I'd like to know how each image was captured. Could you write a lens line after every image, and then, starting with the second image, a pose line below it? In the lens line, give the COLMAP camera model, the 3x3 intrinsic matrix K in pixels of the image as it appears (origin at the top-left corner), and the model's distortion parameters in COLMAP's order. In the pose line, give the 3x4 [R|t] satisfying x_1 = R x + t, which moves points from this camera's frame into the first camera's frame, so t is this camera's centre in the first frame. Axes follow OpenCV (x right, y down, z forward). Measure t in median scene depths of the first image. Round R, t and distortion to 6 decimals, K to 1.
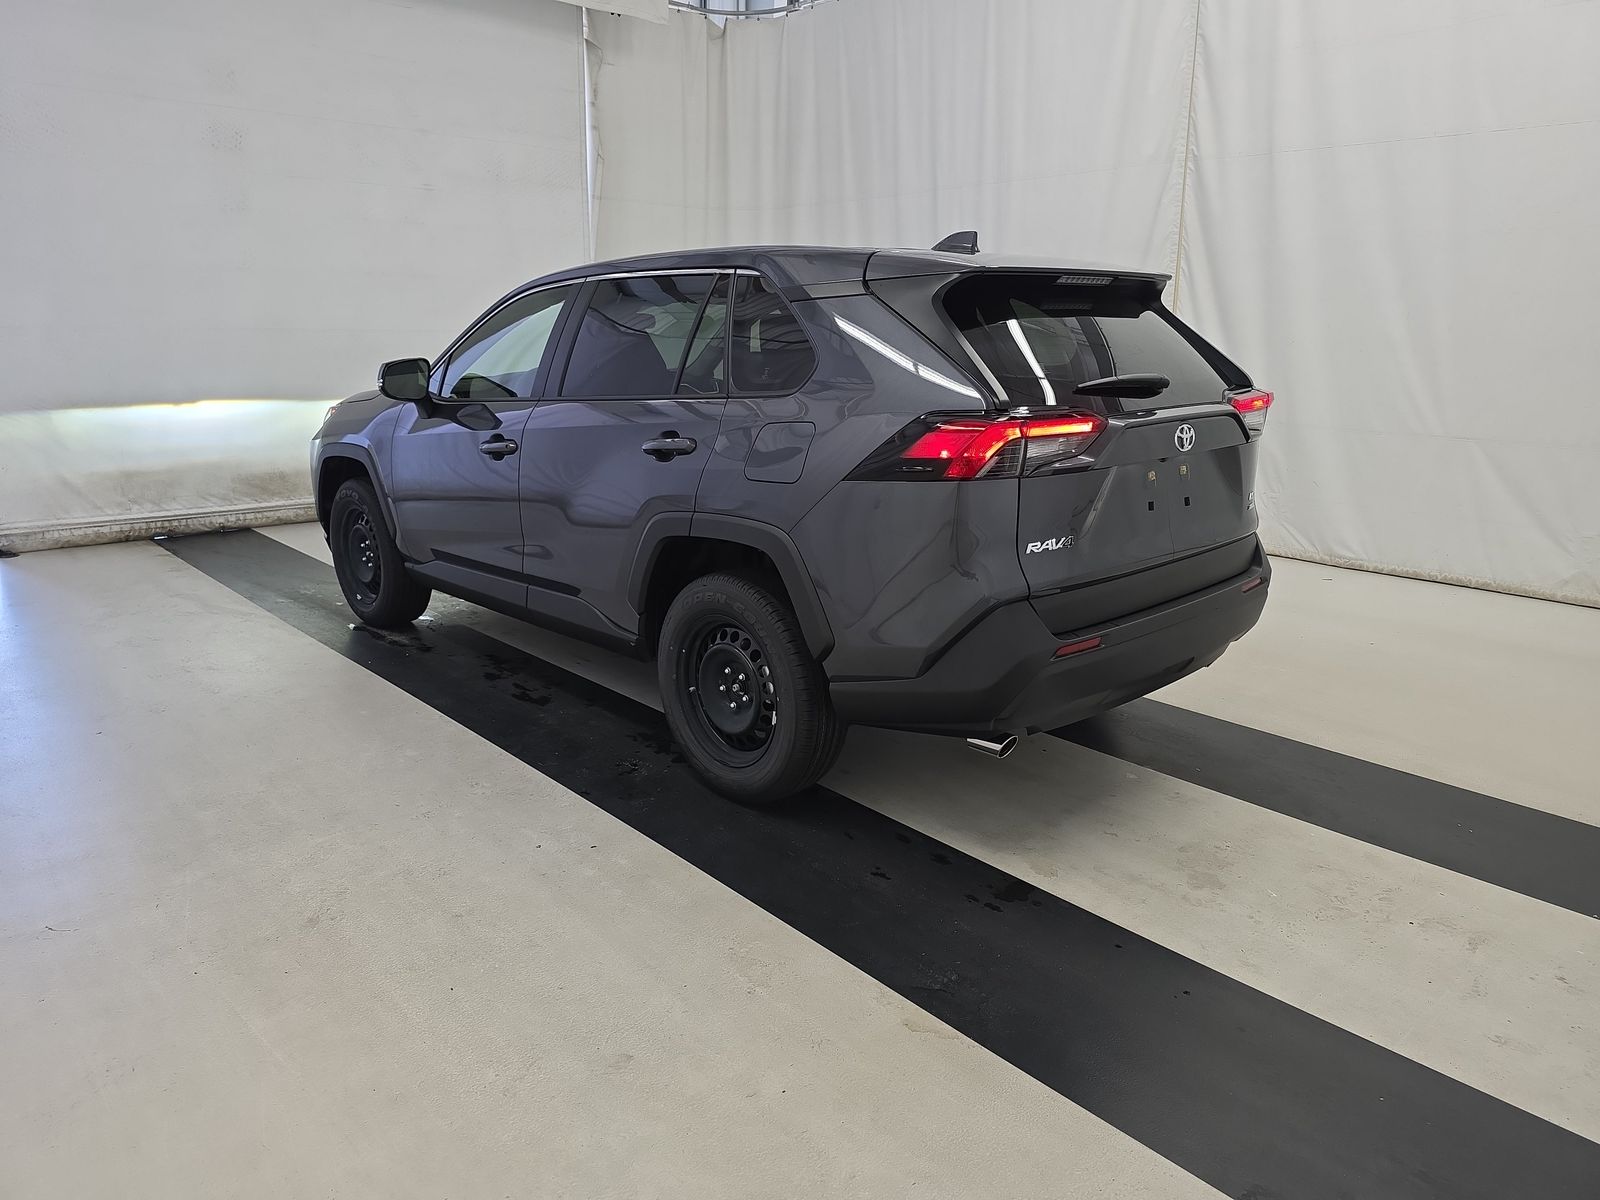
lens RADIAL K [[1084.2, 0, 799.6], [0, 1084.2, 625.9], [0, 0, 1]] dist [0.005556, -0.004209]
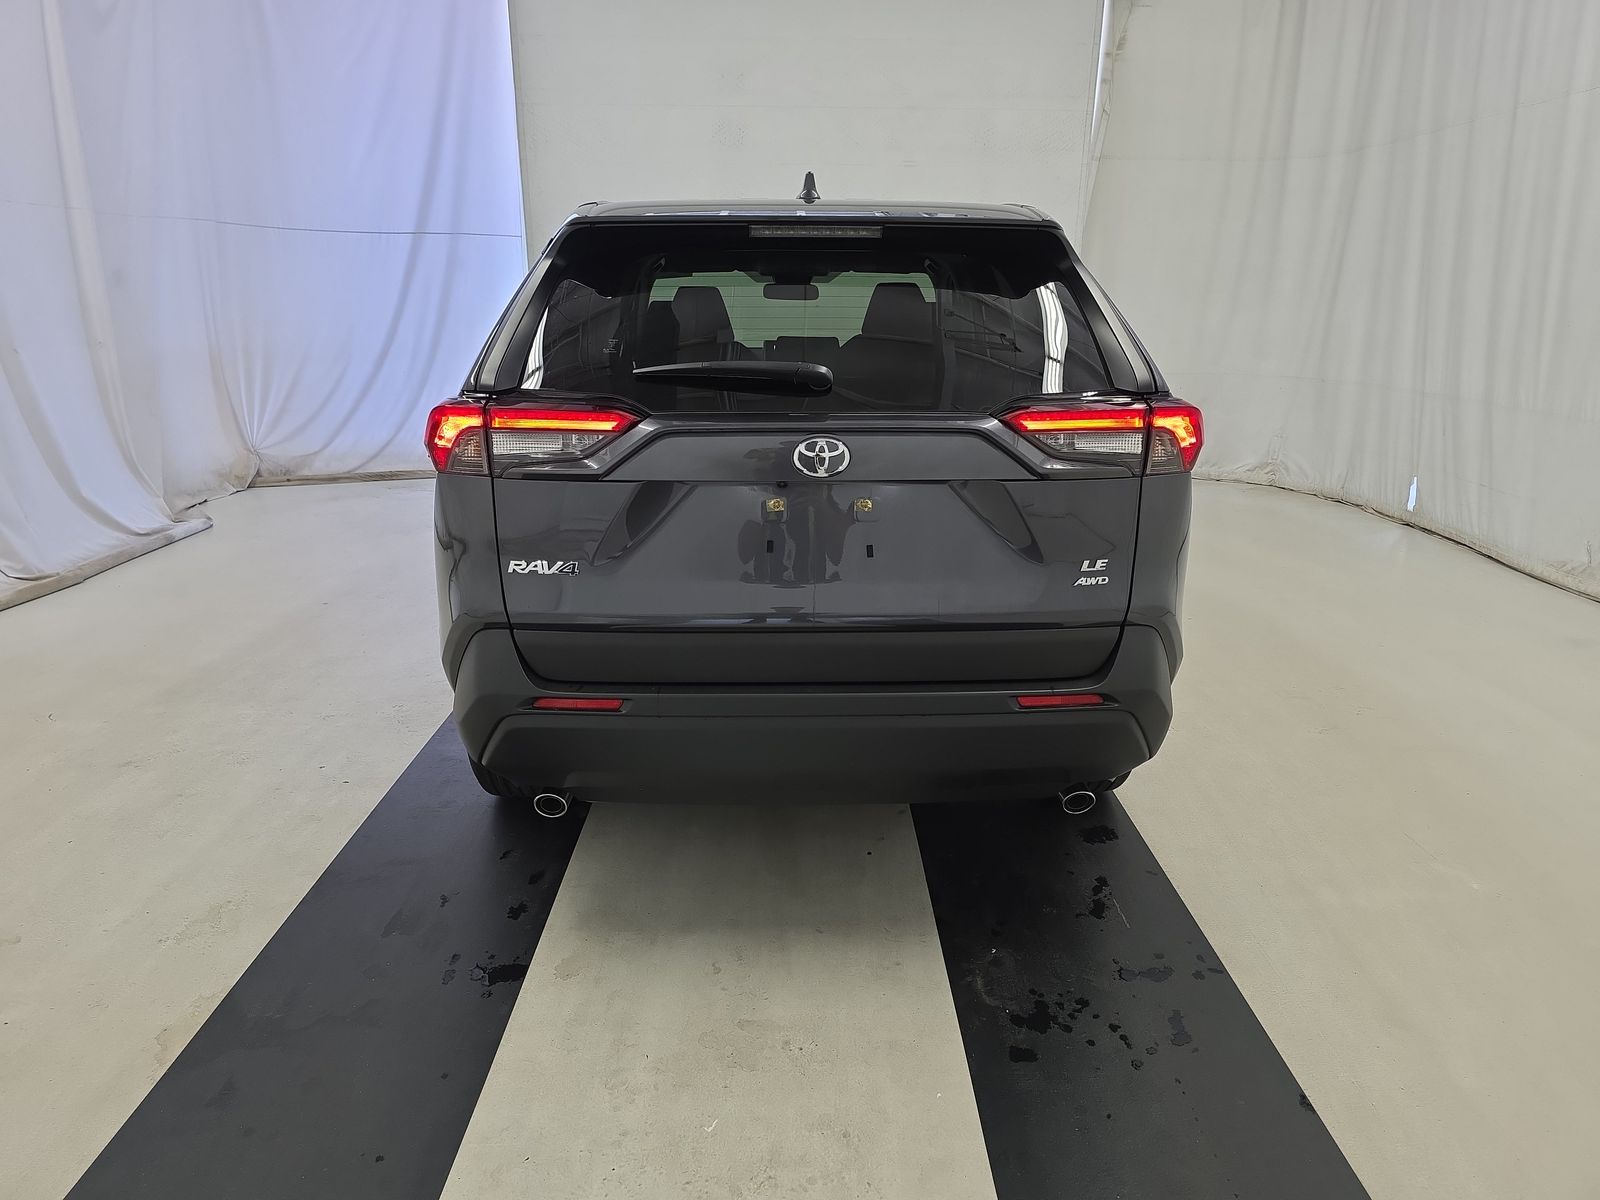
lens RADIAL K [[1075.5, 0, 796.1], [0, 1075.5, 630.2], [0, 0, 1]] dist [0.114834, -0.097127]
pose [[0.749146, 0.196136, -0.632701, 0.811664], [-0.187734, 0.978861, 0.081160, -0.118479], [0.635245, 0.057979, 0.770132, 0.463511]]
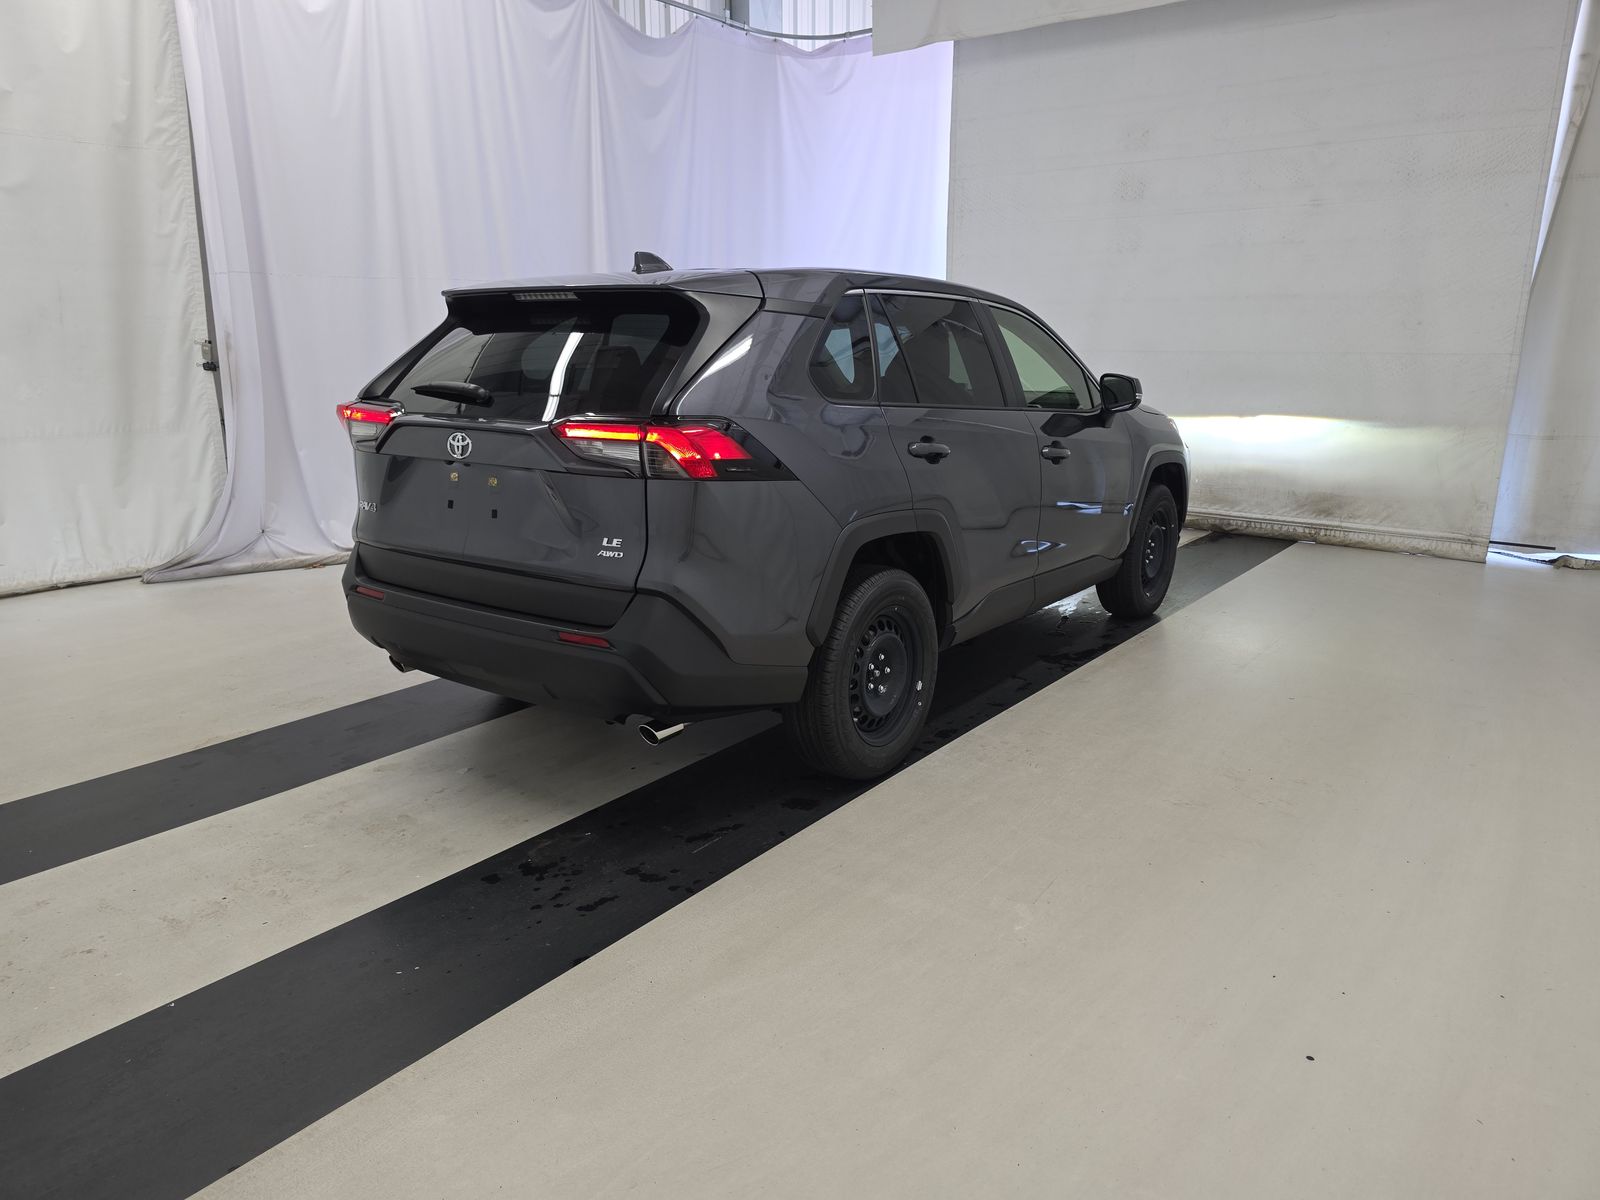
lens RADIAL K [[1084.2, 0, 799.6], [0, 1084.2, 625.9], [0, 0, 1]] dist [0.005556, -0.004209]
pose [[0.199127, 0.253416, -0.946641, 1.461605], [-0.274860, 0.941655, 0.194264, -0.305046], [0.940638, 0.221510, 0.257162, 1.086250]]
